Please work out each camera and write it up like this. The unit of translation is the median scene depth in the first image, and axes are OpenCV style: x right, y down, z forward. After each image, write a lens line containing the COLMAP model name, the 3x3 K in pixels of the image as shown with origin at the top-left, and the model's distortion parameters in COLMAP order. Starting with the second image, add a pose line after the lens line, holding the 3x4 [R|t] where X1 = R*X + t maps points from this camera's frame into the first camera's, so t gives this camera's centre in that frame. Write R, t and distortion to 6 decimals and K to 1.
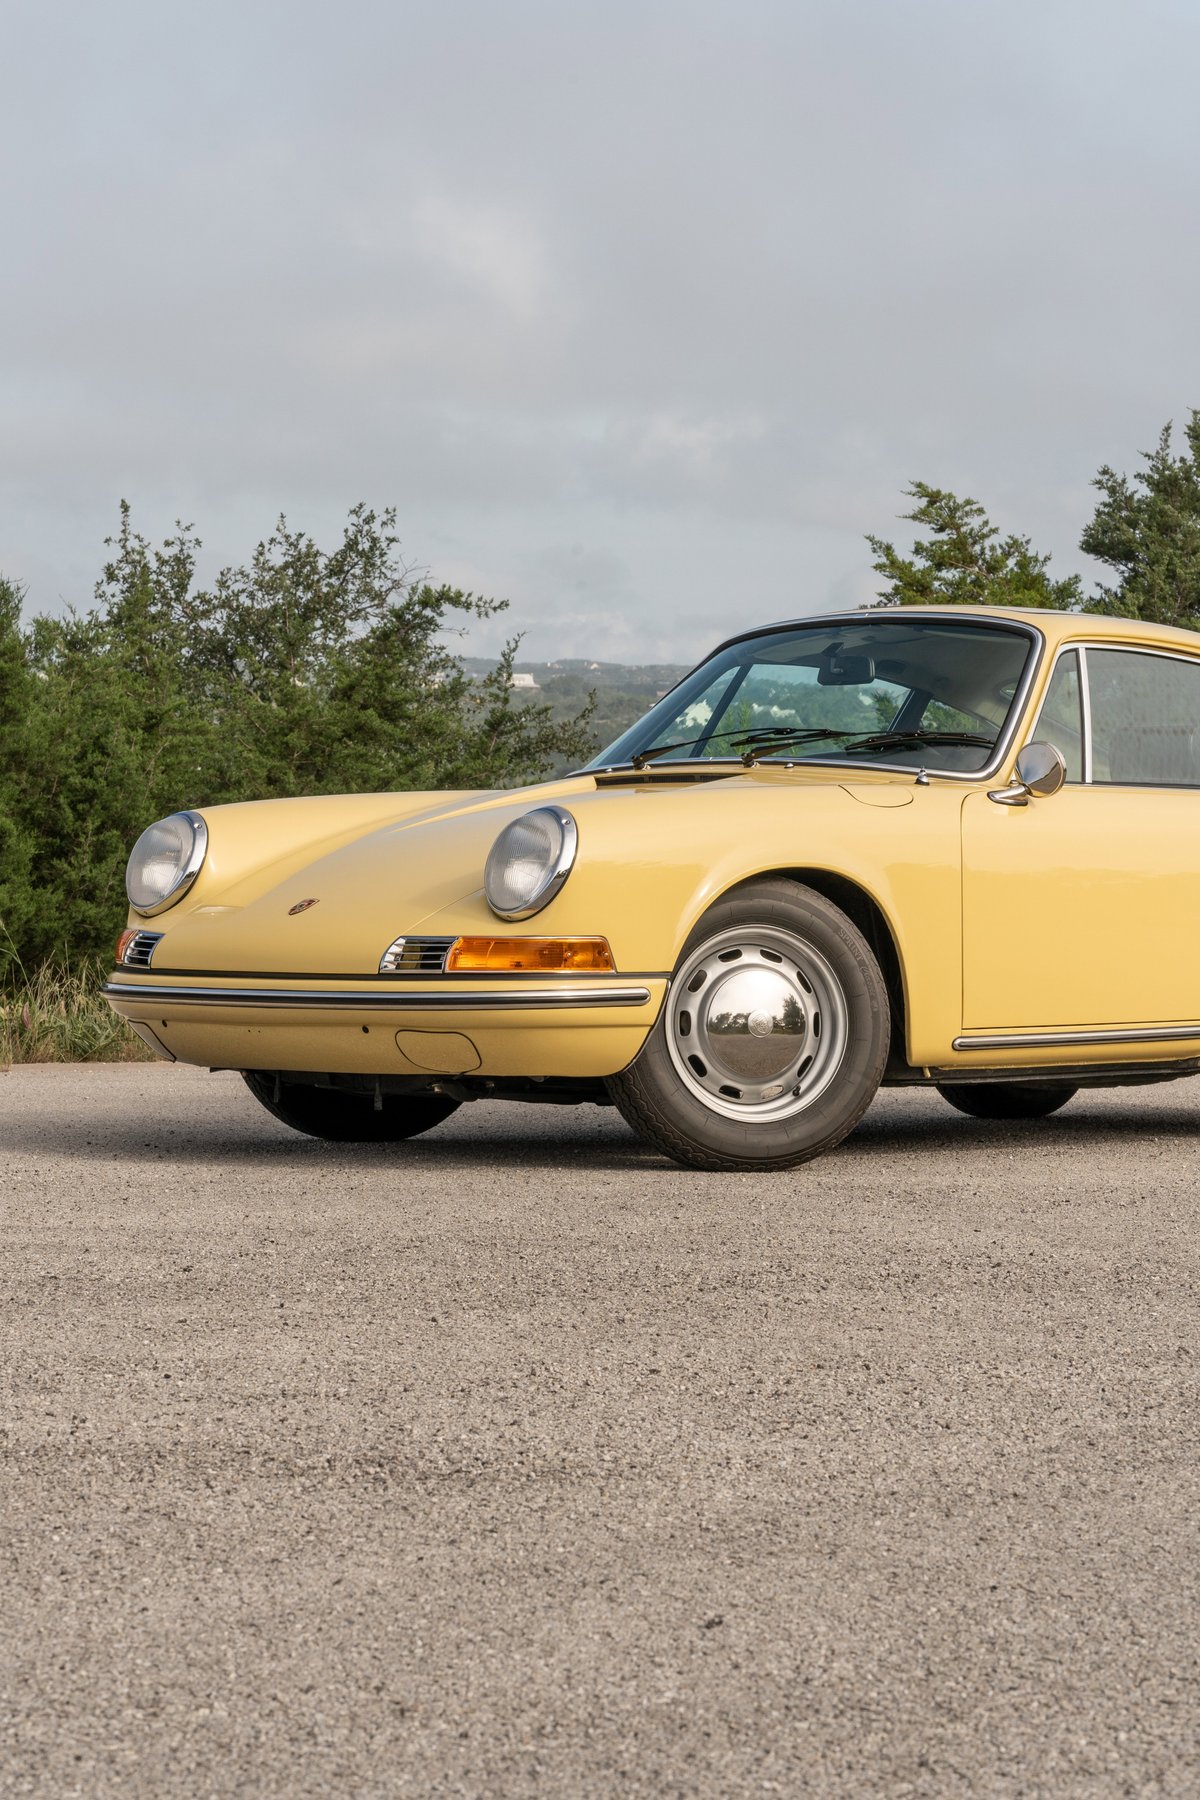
lens RADIAL K [[4491.2, 0, 600.0], [0, 4491.2, 900.0], [0, 0, 1]] dist [-0.020197, 0.075931]
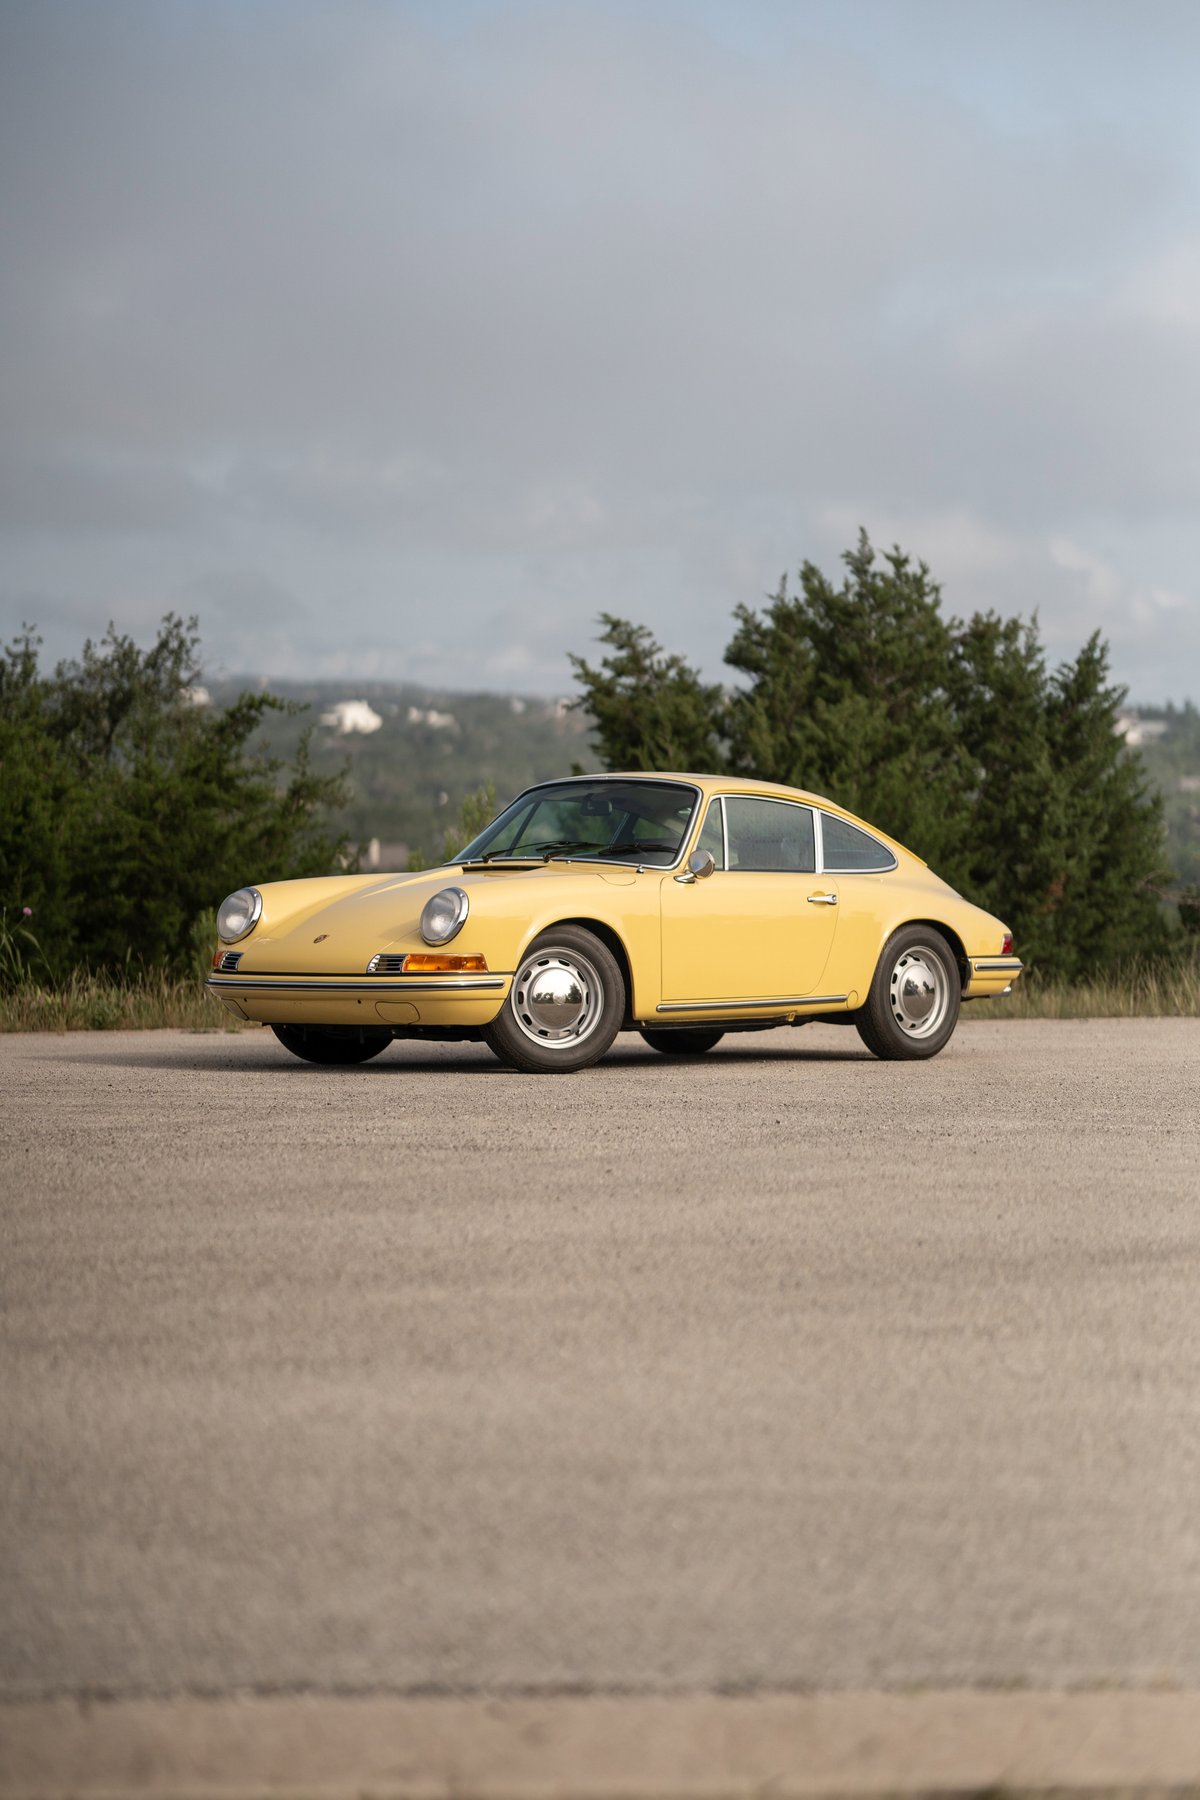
lens RADIAL K [[4491.2, 0, 600.0], [0, 4491.2, 900.0], [0, 0, 1]] dist [-0.020197, 0.075931]
pose [[0.996898, -0.003940, 0.078603, -0.090680], [0.003956, 0.999992, -0.000040, -0.013468], [-0.078602, 0.000351, 0.996906, -0.859114]]
